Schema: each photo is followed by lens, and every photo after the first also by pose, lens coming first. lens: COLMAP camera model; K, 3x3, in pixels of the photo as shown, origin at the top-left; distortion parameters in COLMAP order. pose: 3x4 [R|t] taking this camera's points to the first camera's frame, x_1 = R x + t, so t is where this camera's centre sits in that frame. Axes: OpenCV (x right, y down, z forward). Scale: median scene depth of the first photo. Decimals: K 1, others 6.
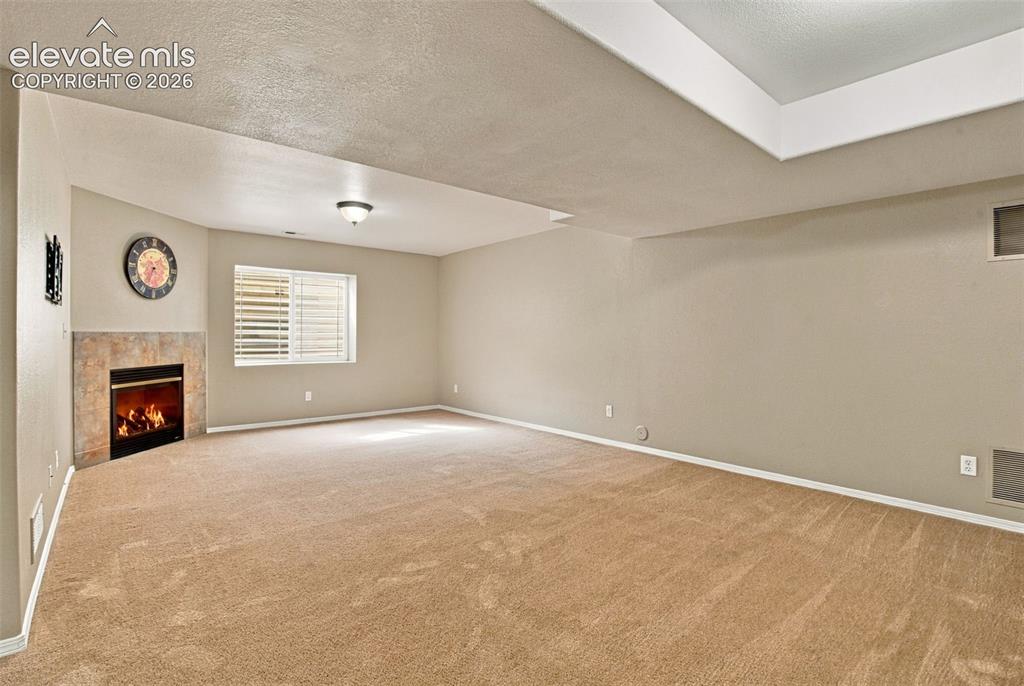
lens RADIAL K [[479.4, 0, 512.0], [0, 479.4, 343.0], [0, 0, 1]] dist [-0.001668, -0.000117]
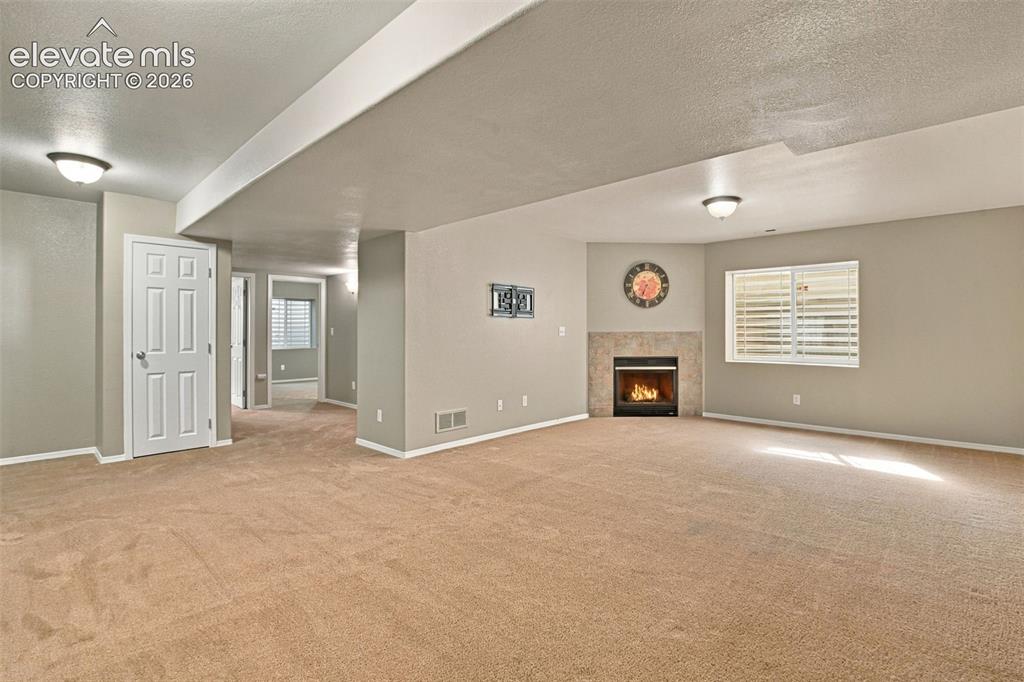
lens RADIAL K [[482.7, 0, 521.6], [0, 482.7, 332.6], [0, 0, 1]] dist [-0.041302, 0.012248]
pose [[0.123835, -0.007156, -0.992277, 0.565621], [-0.019440, 0.999765, -0.009636, 0.000136], [0.992112, 0.020483, 0.123666, 0.468195]]
